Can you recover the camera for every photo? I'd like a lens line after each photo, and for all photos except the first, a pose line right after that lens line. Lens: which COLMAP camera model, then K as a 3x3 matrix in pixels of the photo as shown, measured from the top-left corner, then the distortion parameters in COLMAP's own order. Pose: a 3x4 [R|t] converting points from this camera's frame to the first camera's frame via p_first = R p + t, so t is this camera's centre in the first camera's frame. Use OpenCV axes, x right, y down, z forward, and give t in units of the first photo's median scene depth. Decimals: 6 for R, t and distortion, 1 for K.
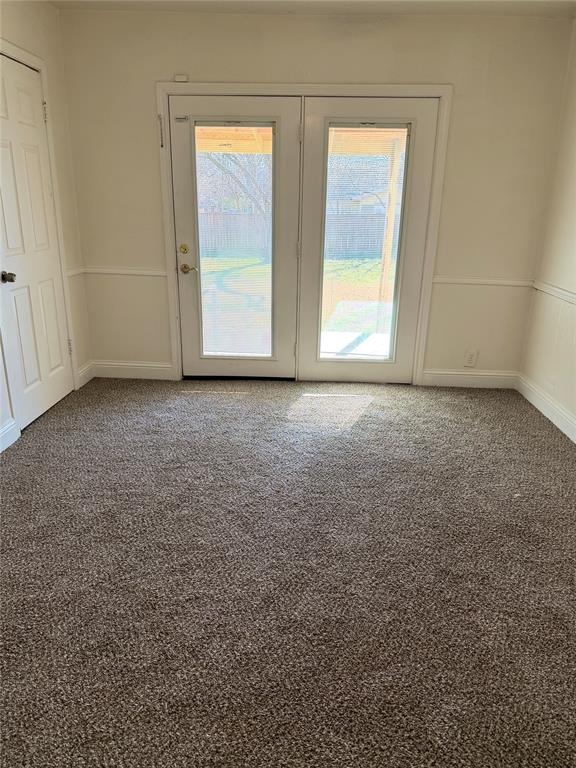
lens RADIAL K [[541.0, 0, 288.0], [0, 541.0, 387.7], [0, 0, 1]] dist [0.060659, -0.091459]
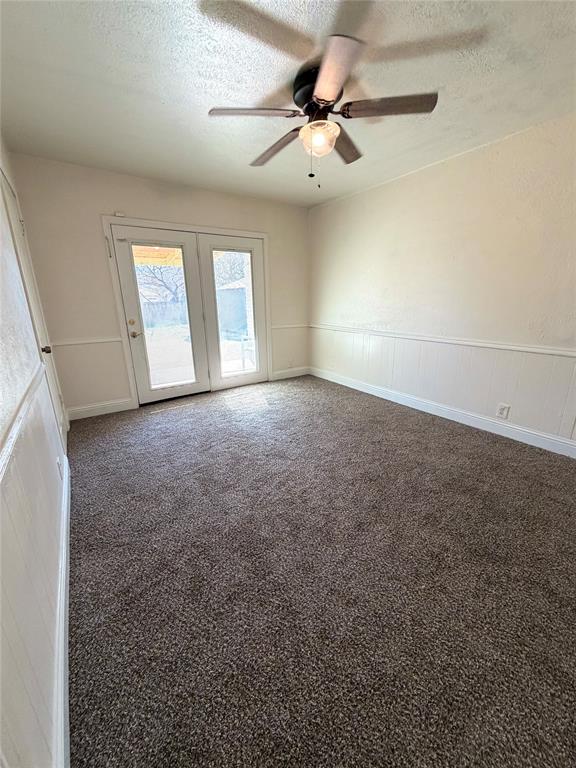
lens RADIAL K [[305.6, 0, 288.0], [0, 305.6, 384.0], [0, 0, 1]] dist [-0.000756, 0.000032]
pose [[0.798040, -0.194773, 0.570260, -0.385954], [0.219938, 0.975186, 0.025287, -0.009496], [-0.561035, 0.105242, 0.821075, 0.061287]]
